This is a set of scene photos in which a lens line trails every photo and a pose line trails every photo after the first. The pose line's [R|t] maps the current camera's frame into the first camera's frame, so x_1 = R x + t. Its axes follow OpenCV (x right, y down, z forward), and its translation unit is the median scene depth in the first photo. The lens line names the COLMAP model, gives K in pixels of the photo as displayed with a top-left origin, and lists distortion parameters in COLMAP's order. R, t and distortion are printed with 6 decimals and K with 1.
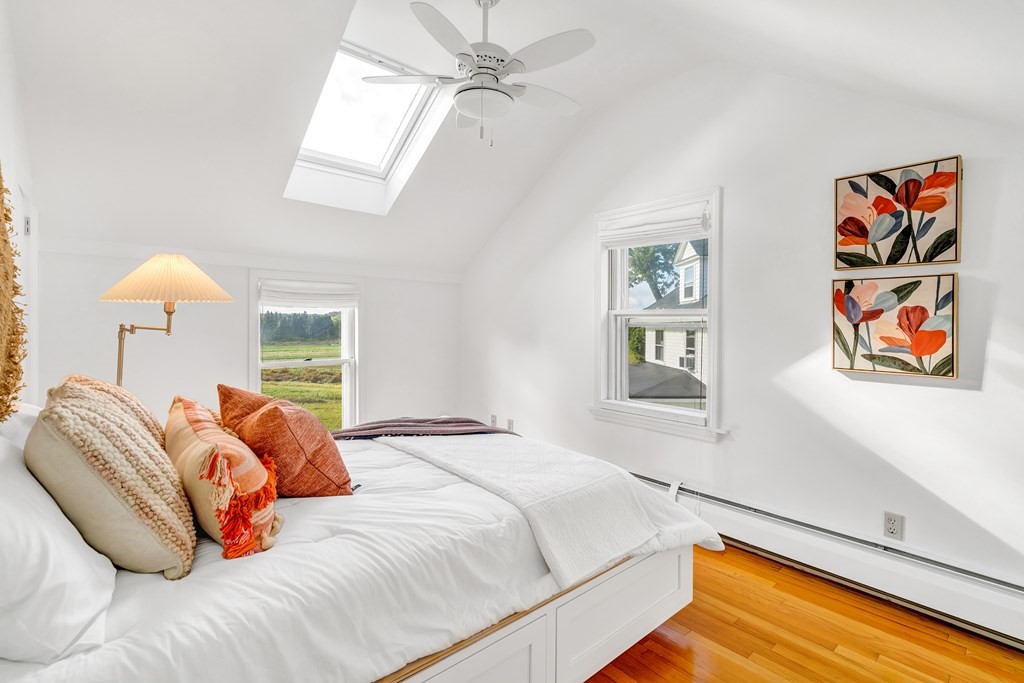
lens RADIAL K [[472.6, 0, 510.9], [0, 472.6, 324.4], [0, 0, 1]] dist [-0.000297, 0.000101]
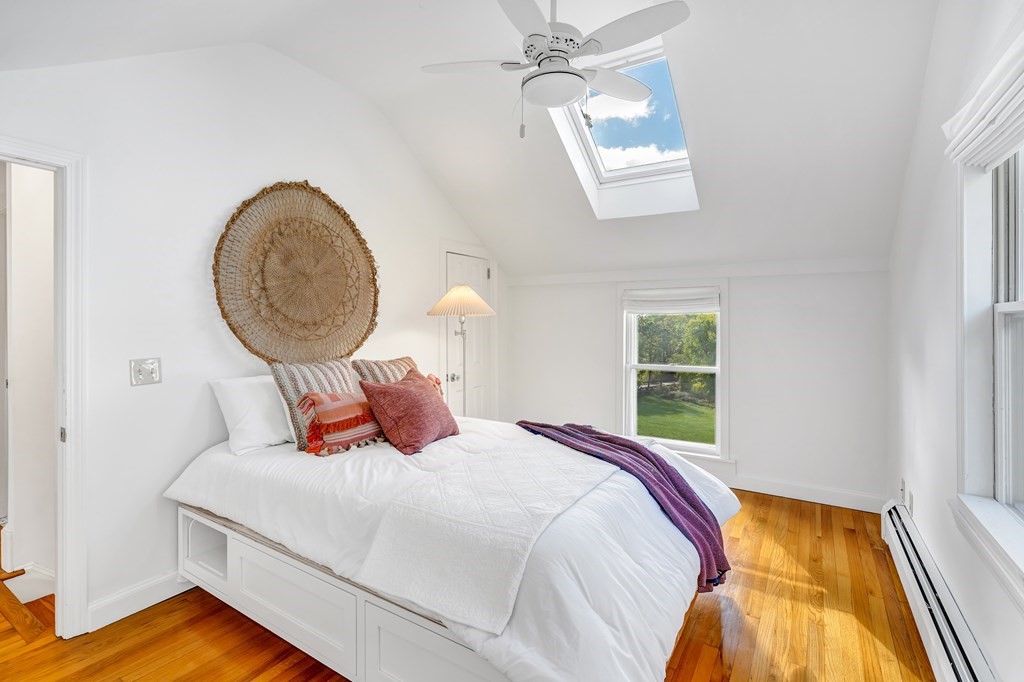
lens RADIAL K [[472.6, 0, 510.9], [0, 472.6, 323.9], [0, 0, 1]] dist [-0.000297, 0.000101]
pose [[0.290256, -0.007781, -0.956917, 0.844544], [-0.001882, 0.999960, -0.008702, -0.007599], [0.956947, 0.004327, 0.290230, 0.698910]]
